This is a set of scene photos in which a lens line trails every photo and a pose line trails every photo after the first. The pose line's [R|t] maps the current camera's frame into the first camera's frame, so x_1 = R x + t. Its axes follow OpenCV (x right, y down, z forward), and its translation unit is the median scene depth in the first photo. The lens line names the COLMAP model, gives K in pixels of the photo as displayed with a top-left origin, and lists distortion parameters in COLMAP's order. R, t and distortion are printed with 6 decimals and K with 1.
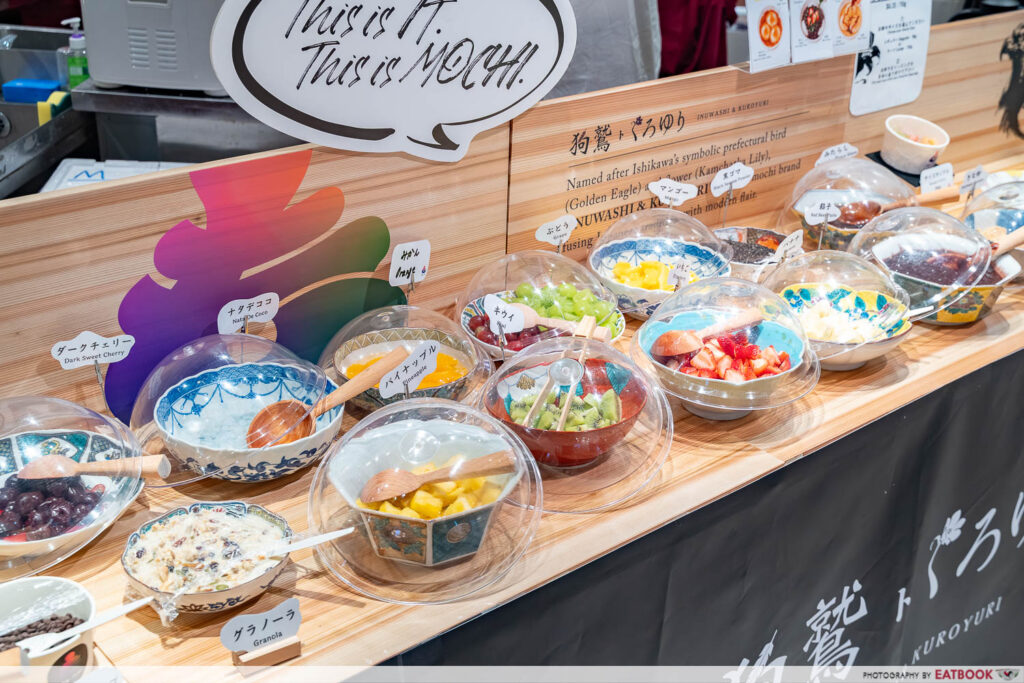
lens RADIAL K [[1192.9, 0, 511.9], [0, 1192.9, 340.4], [0, 0, 1]] dist [0.007058, 0.000000]
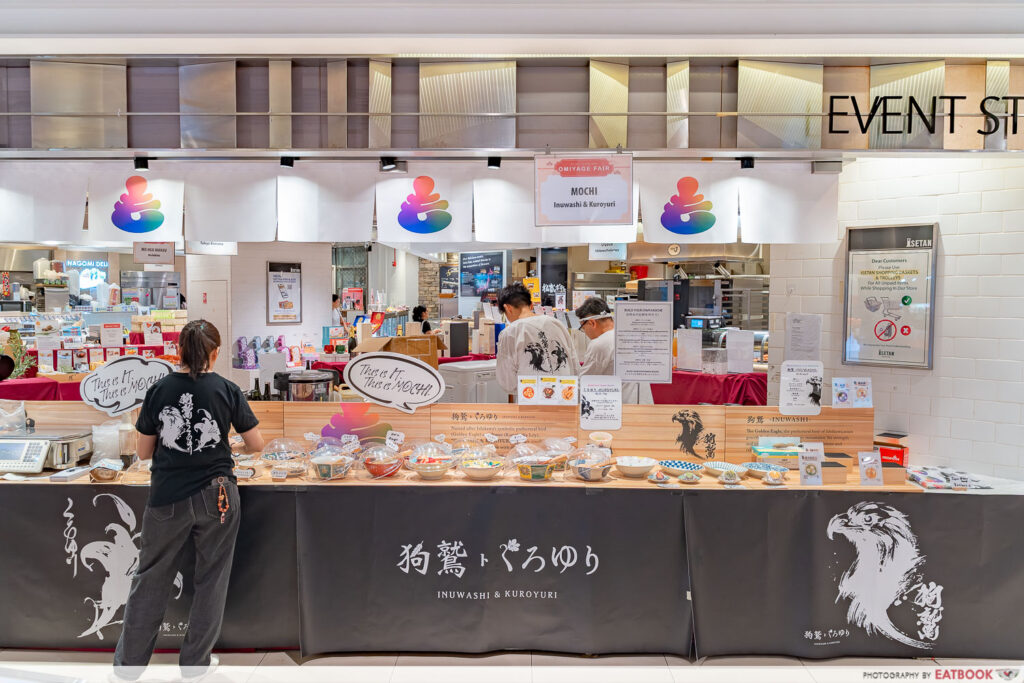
lens RADIAL K [[827.5, 0, 511.7], [0, 827.5, 342.4], [0, 0, 1]] dist [-0.007004, -0.000481]
pose [[0.773098, 0.014006, -0.634131, 1.712138], [-0.270391, 0.911642, -0.309511, 0.342807], [0.573766, 0.410746, 0.708576, -0.717527]]
